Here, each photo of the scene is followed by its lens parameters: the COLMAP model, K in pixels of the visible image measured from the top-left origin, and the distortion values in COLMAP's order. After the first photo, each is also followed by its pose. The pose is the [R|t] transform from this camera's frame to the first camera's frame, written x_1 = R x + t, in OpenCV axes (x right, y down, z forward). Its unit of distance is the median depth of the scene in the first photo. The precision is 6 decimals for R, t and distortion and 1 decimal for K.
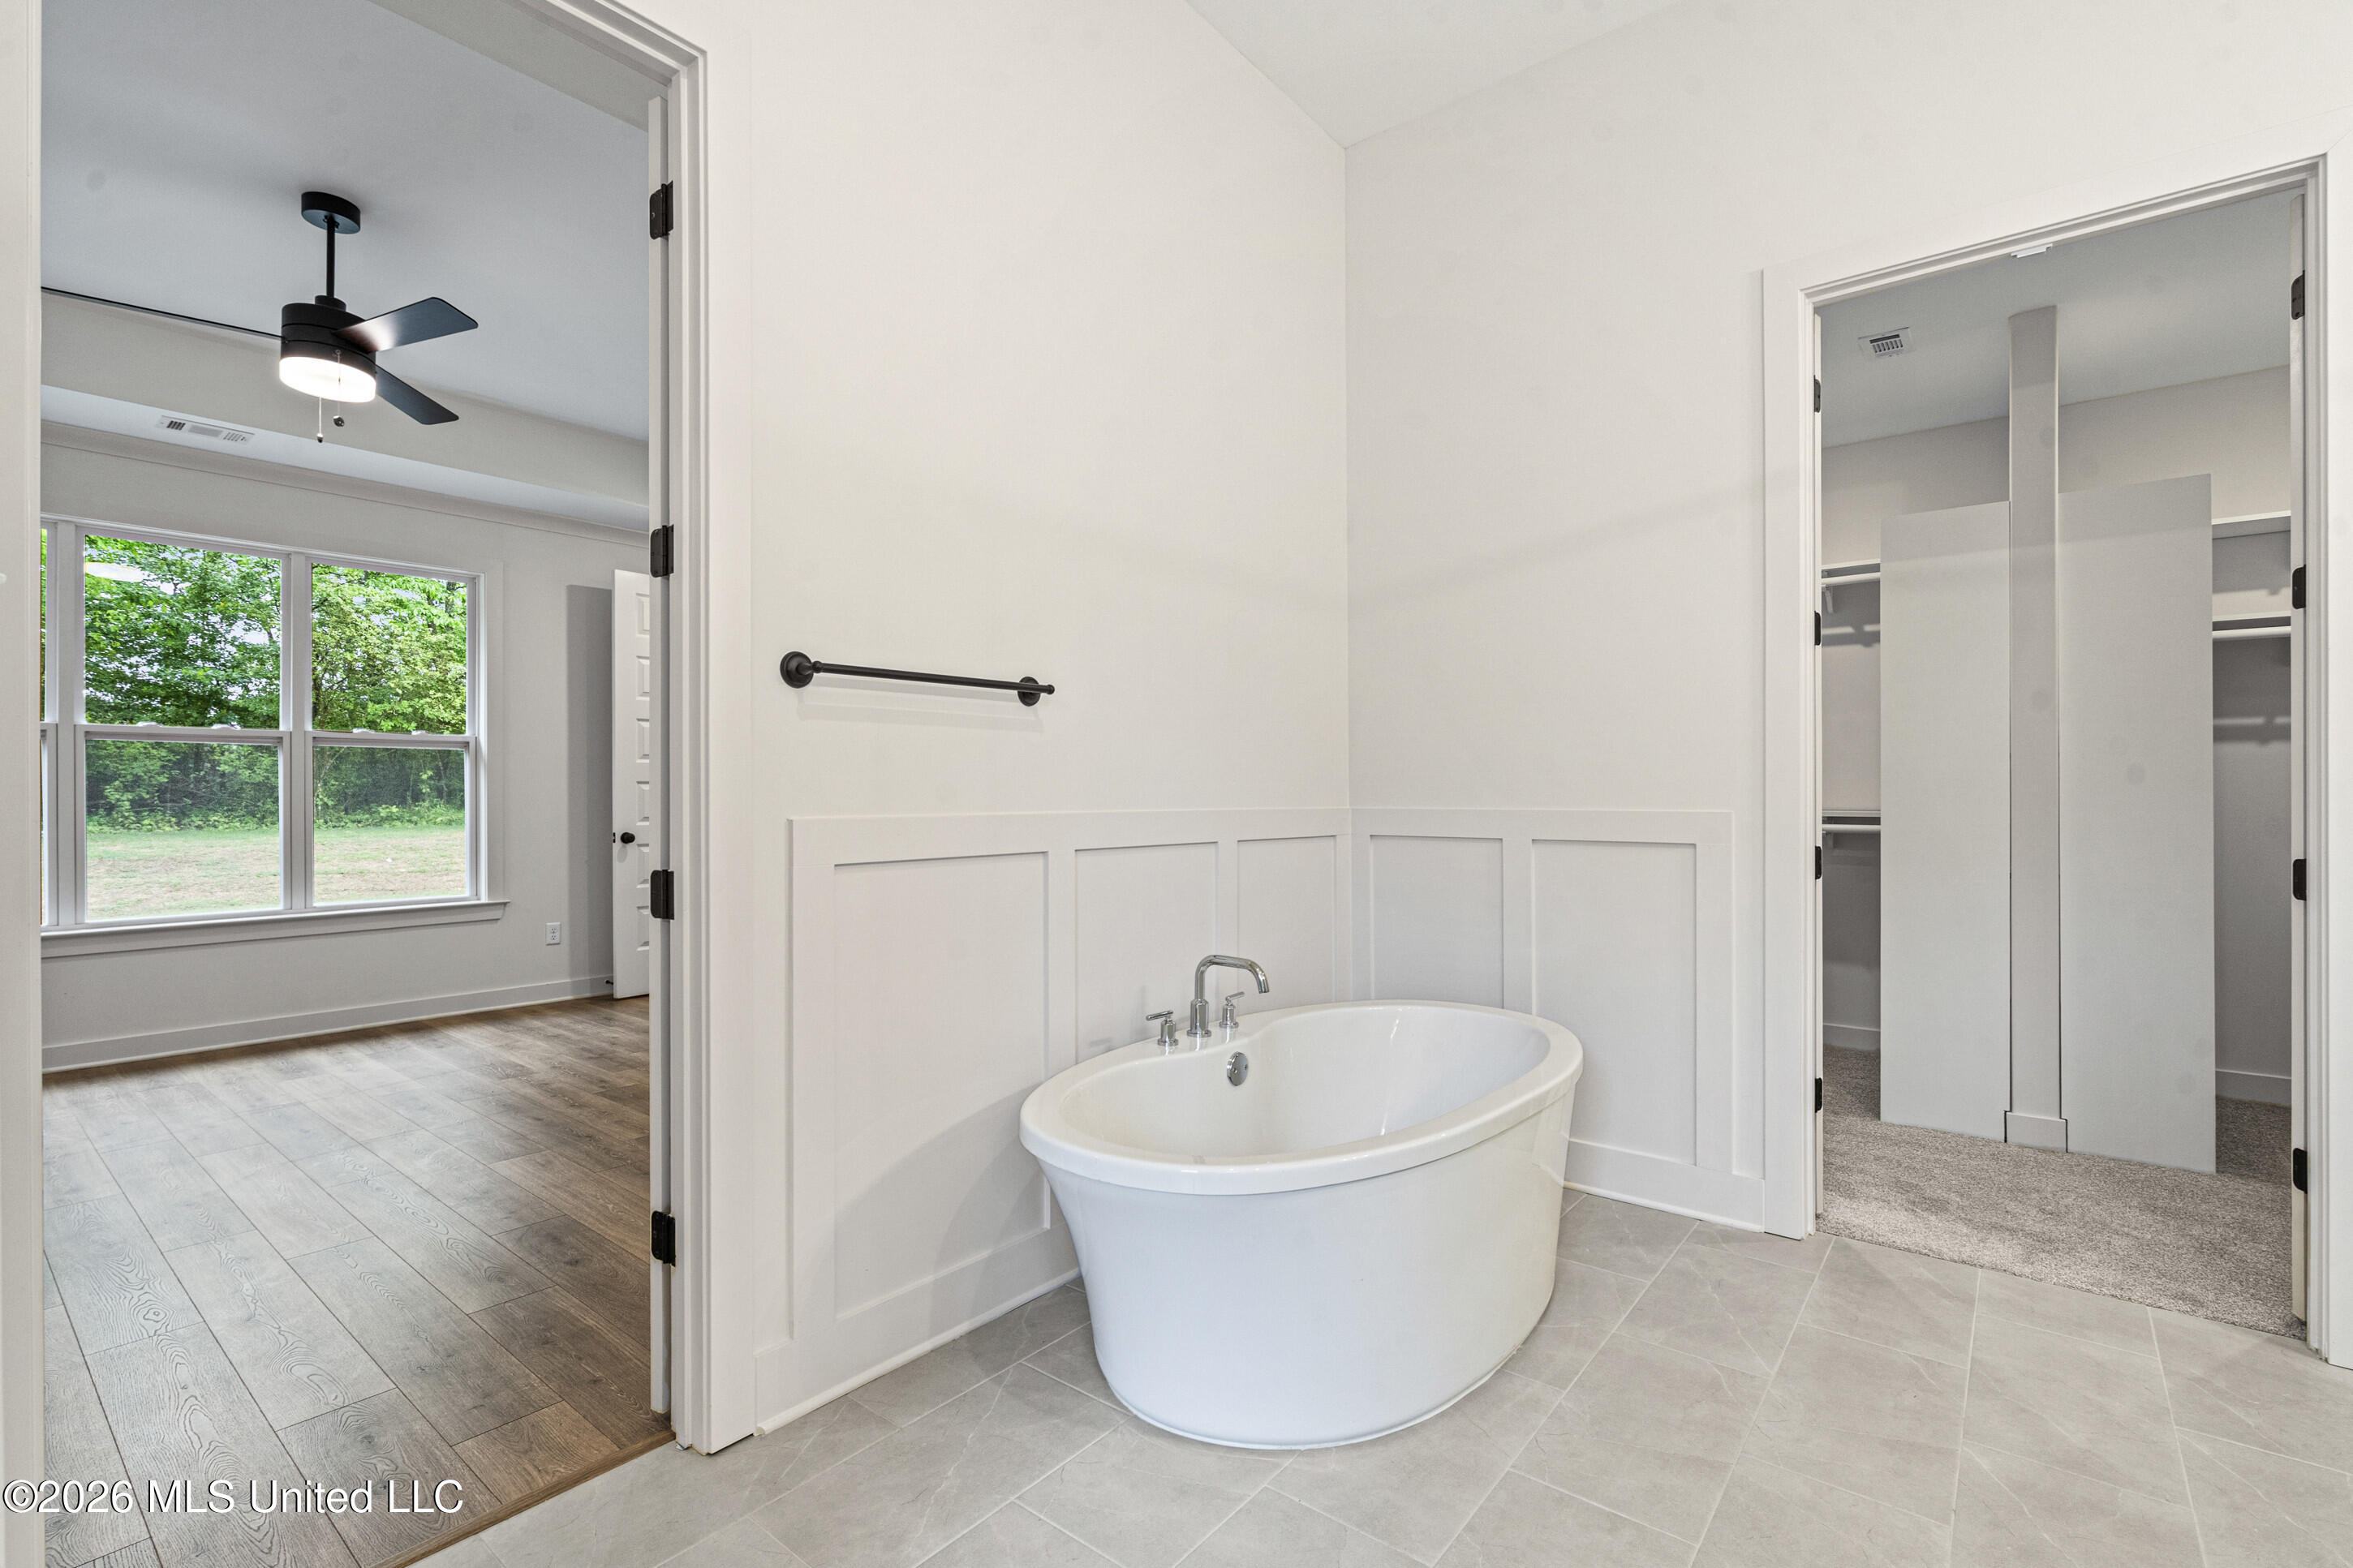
lens RADIAL K [[1089.7, 0, 1176.2], [0, 1089.7, 794.8], [0, 0, 1]] dist [-0.004391, 0.001091]
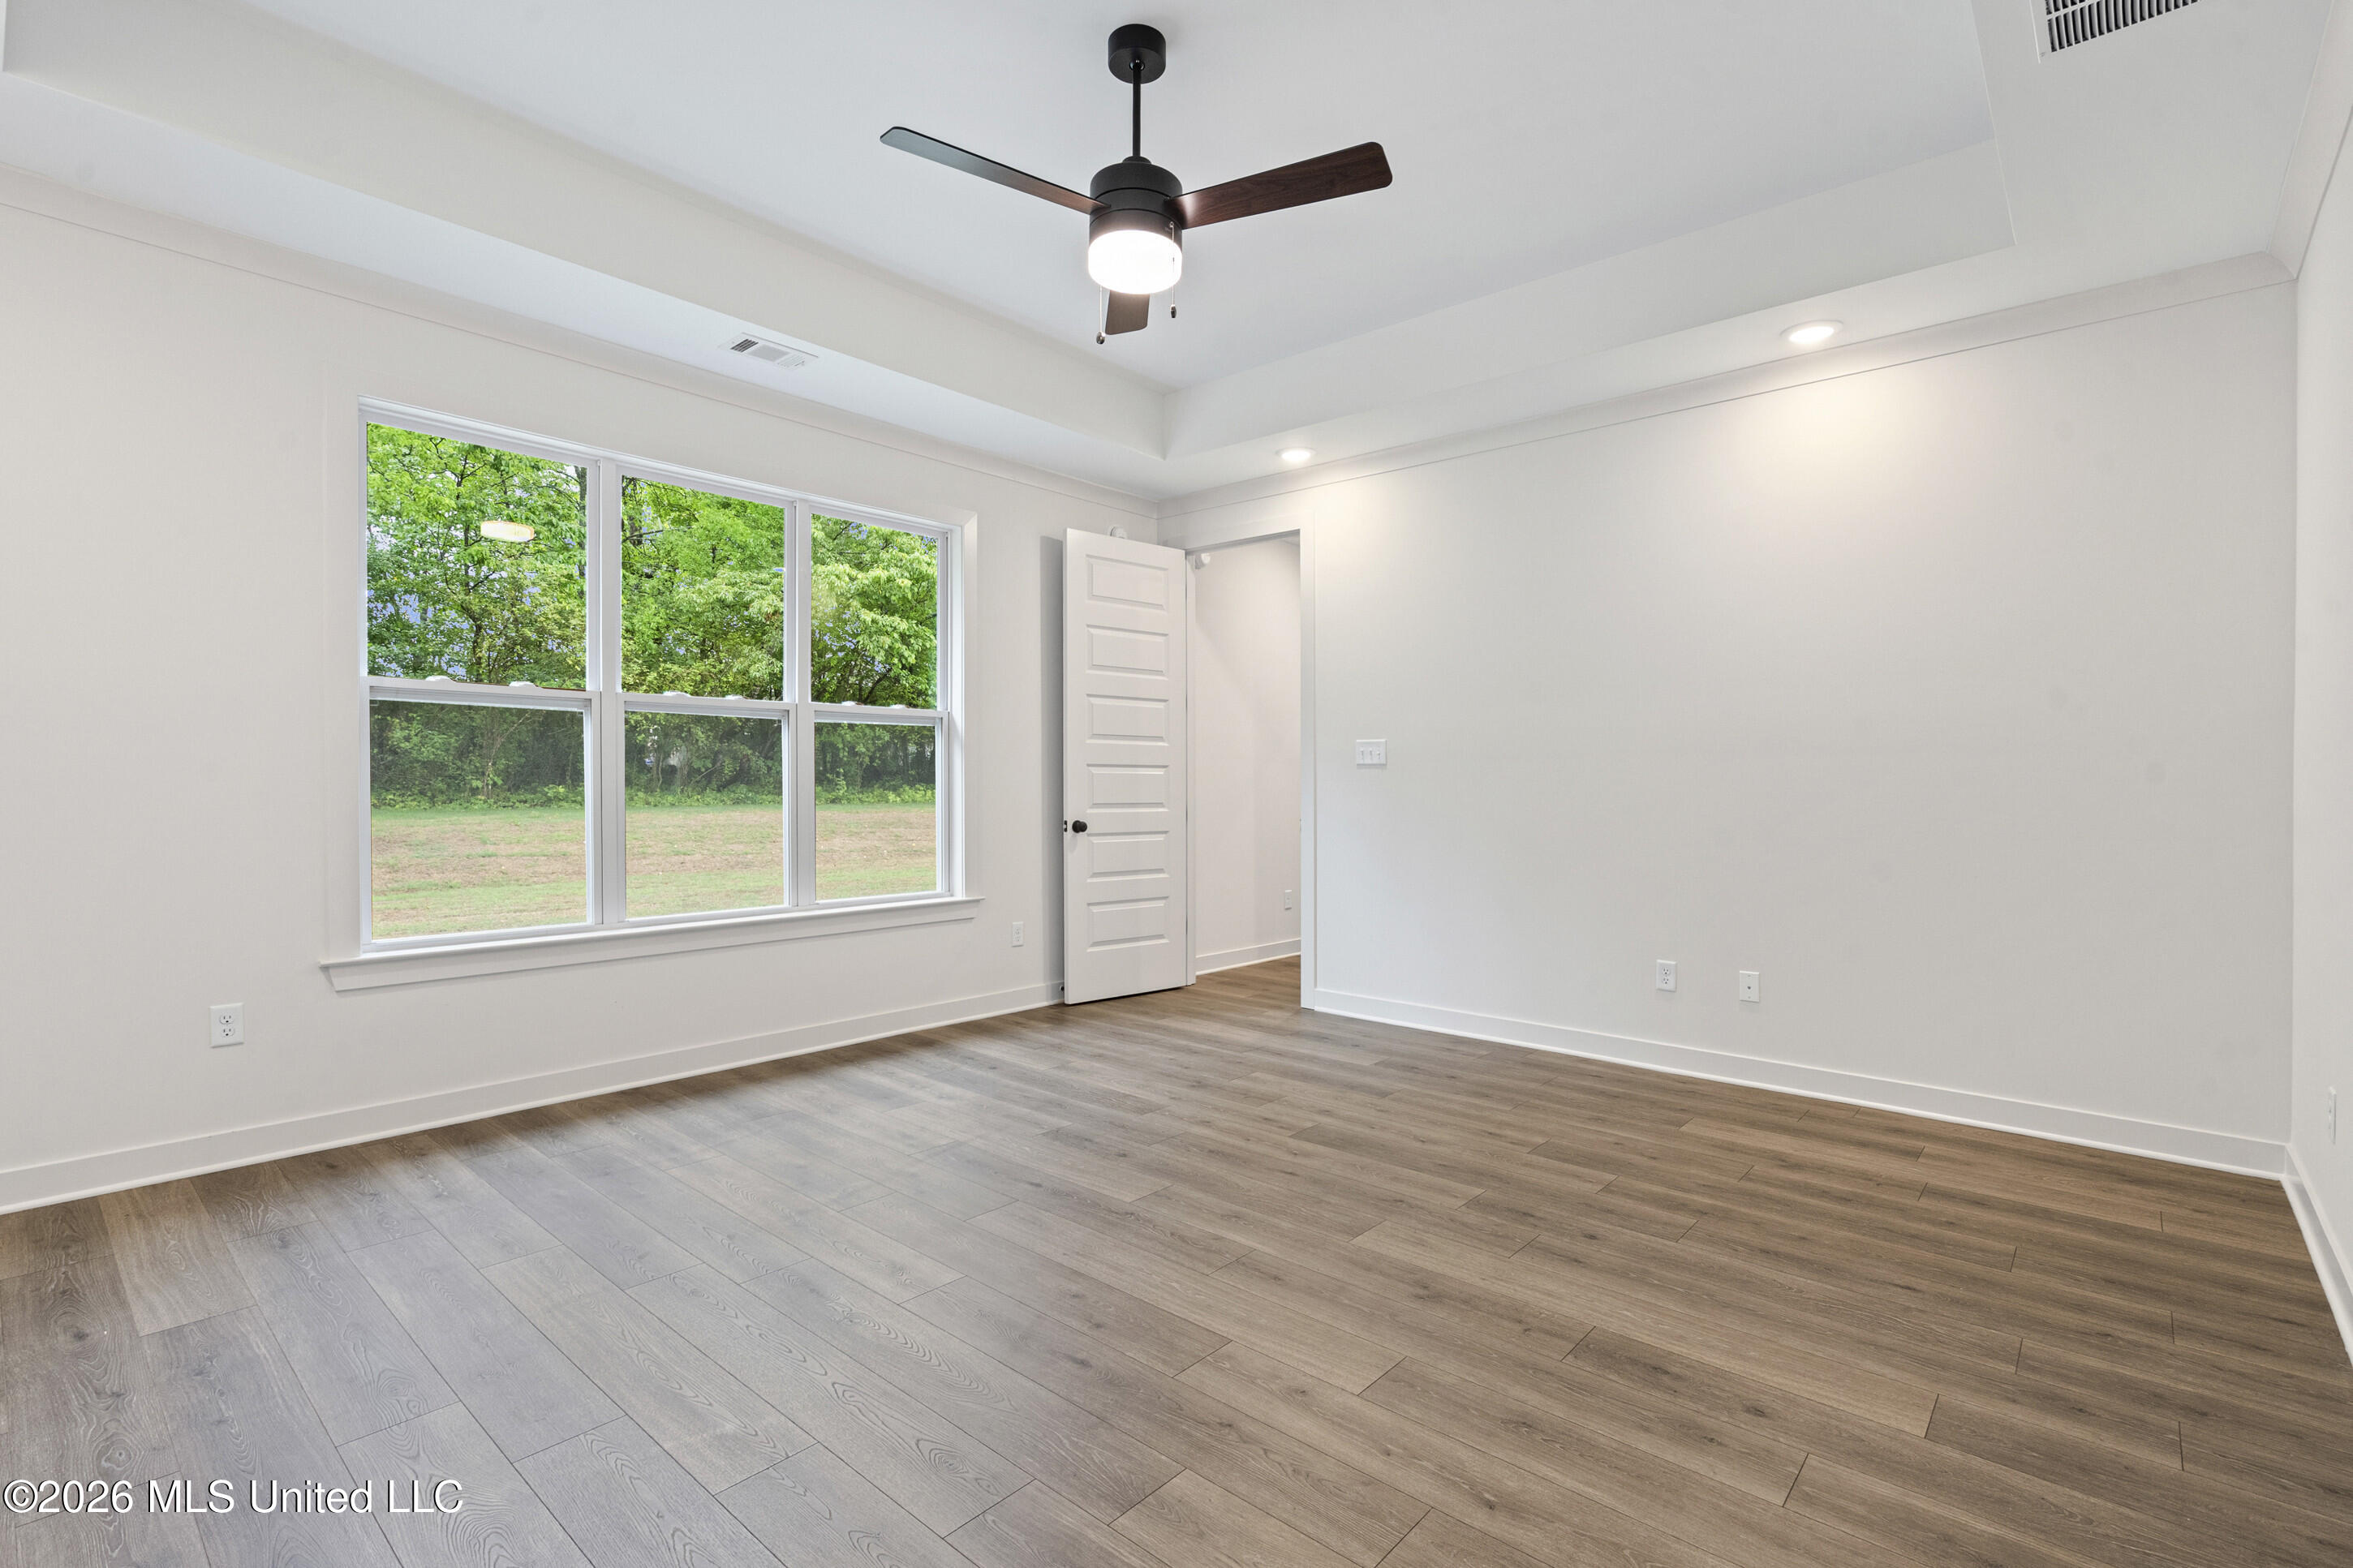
lens RADIAL K [[1089.7, 0, 1167.6], [0, 1089.7, 782.1], [0, 0, 1]] dist [-0.004391, 0.001091]
pose [[0.999326, 0.008017, -0.035823, -0.432271], [-0.007945, 0.999966, 0.002162, 0.000719], [0.035839, -0.001876, 0.999356, 0.118024]]
